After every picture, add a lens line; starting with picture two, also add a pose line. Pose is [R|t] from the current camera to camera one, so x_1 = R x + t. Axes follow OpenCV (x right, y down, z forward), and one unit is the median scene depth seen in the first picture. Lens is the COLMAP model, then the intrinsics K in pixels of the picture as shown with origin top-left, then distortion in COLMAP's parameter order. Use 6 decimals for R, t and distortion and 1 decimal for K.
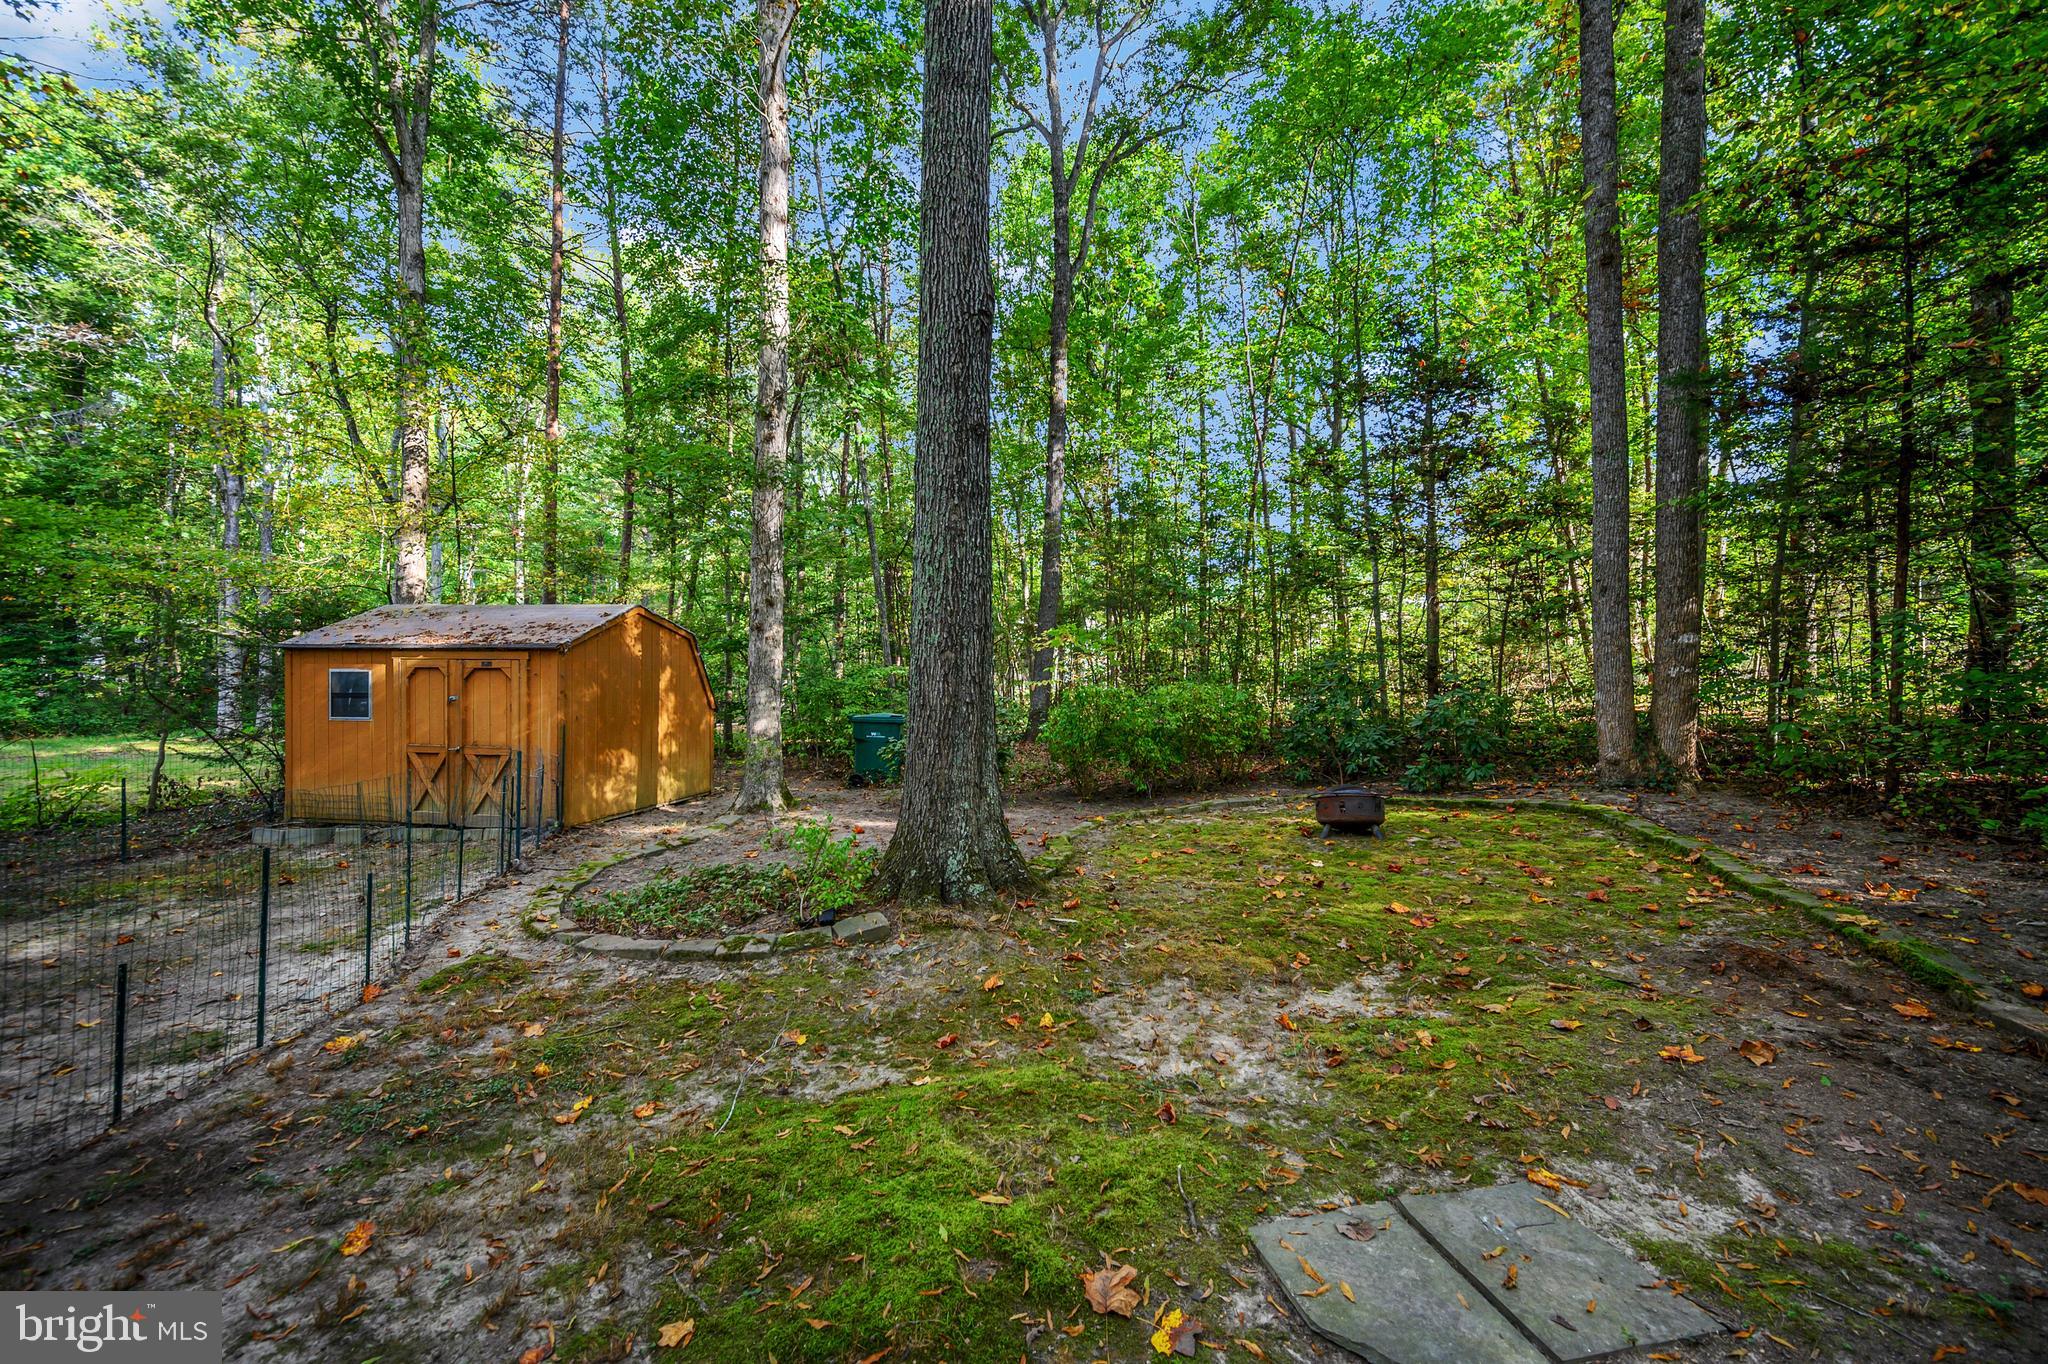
lens RADIAL K [[815.2, 0, 1020.7], [0, 815.2, 671.6], [0, 0, 1]] dist [-0.004488, -0.000117]
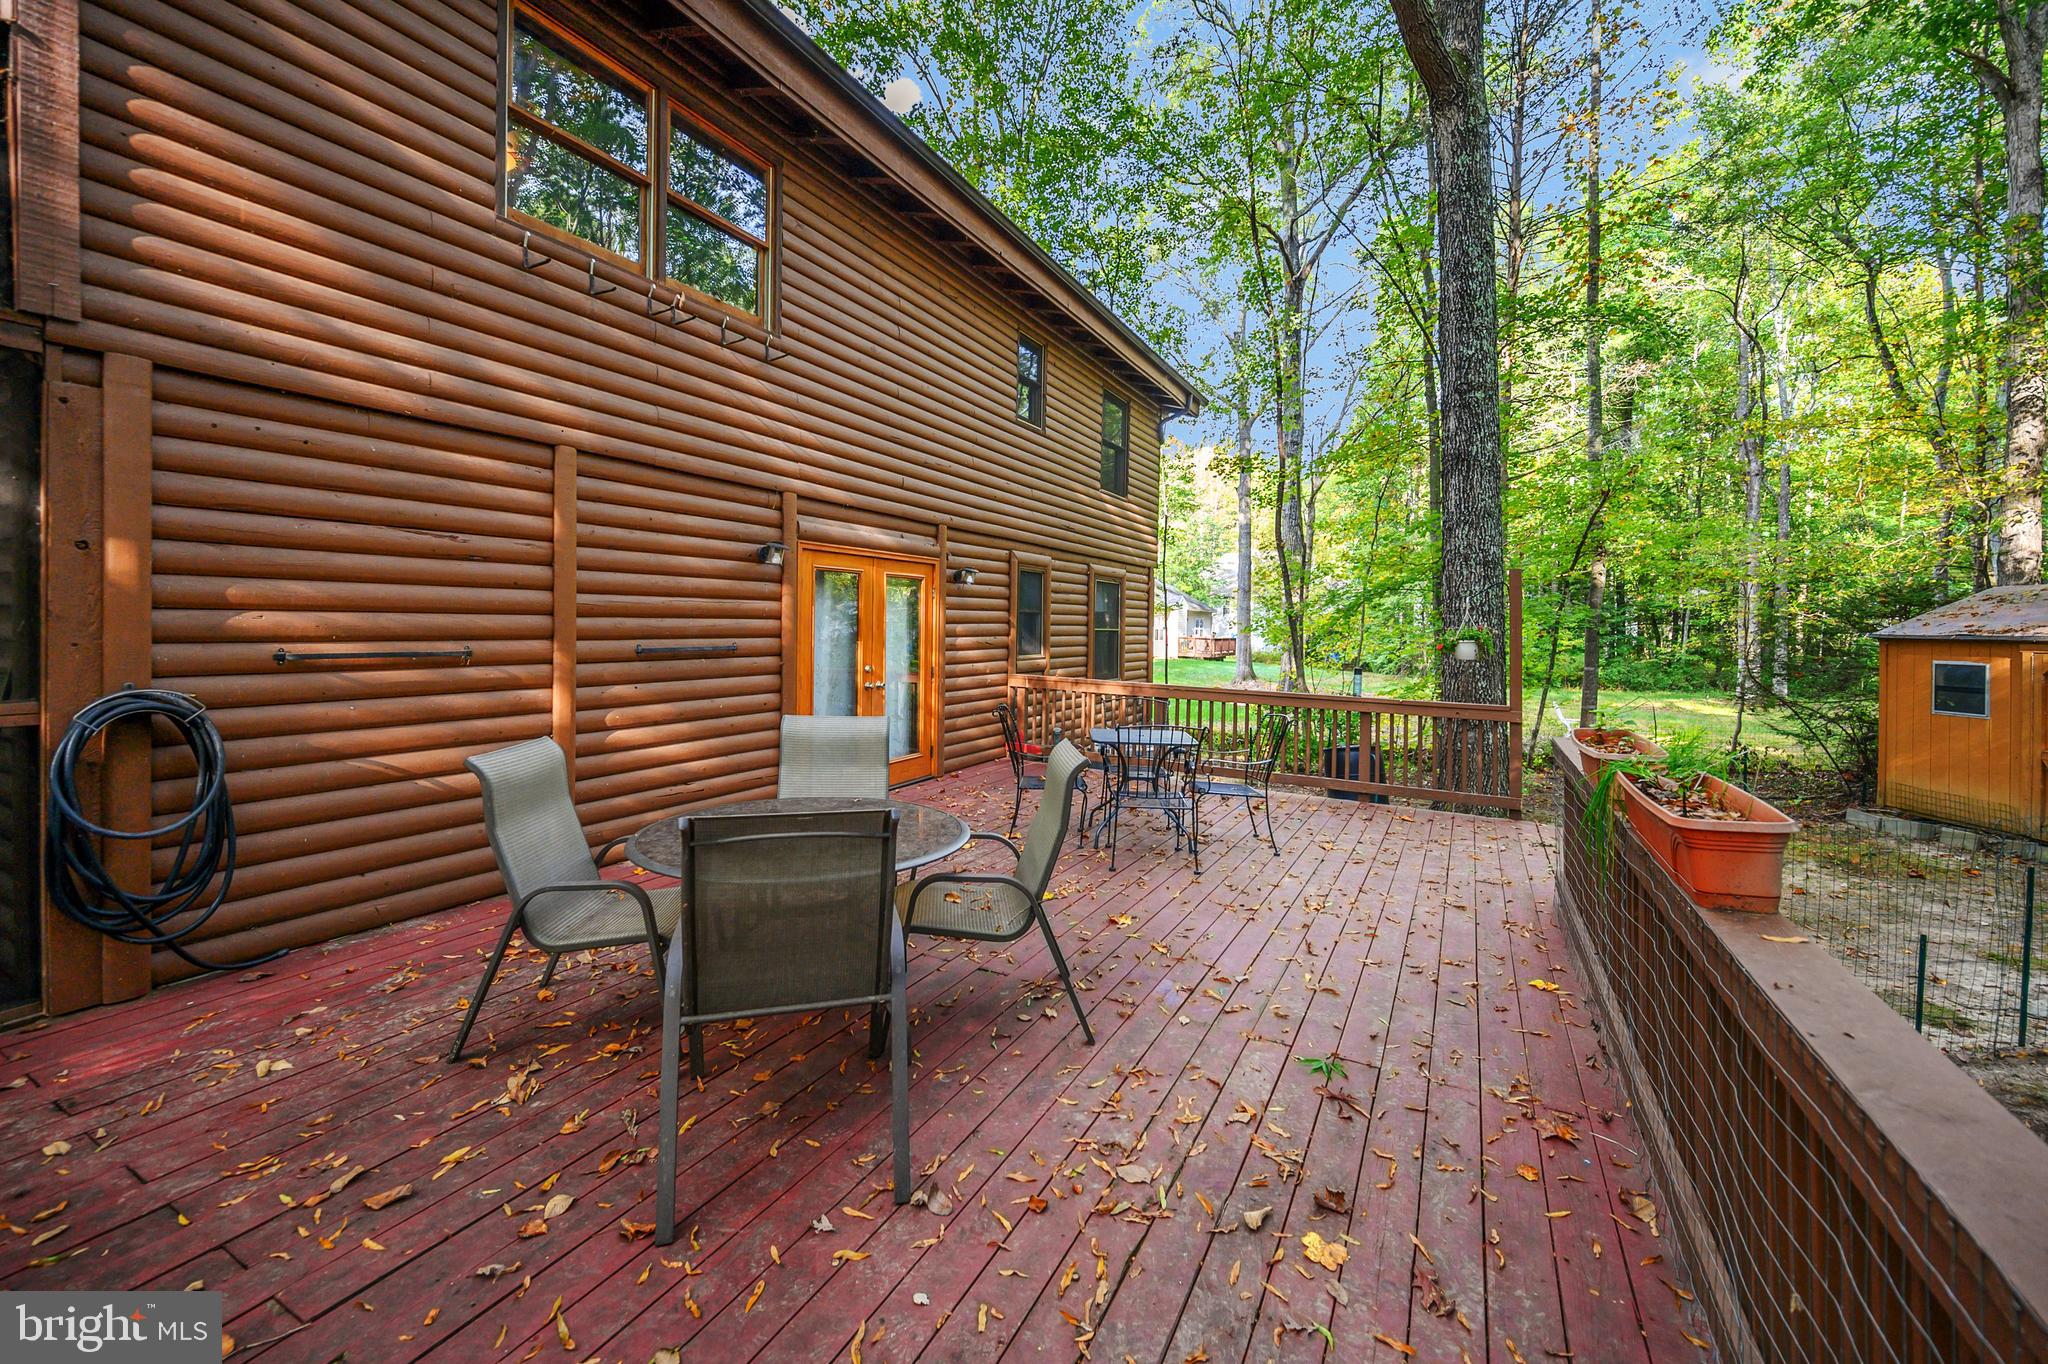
lens RADIAL K [[815.2, 0, 1021.0], [0, 815.2, 635.6], [0, 0, 1]] dist [-0.004488, -0.000117]
pose [[0.090770, 0.007898, -0.995841, 0.008389], [-0.003761, 0.999964, 0.007588, -0.028624], [0.995865, 0.003057, 0.090797, -0.132372]]
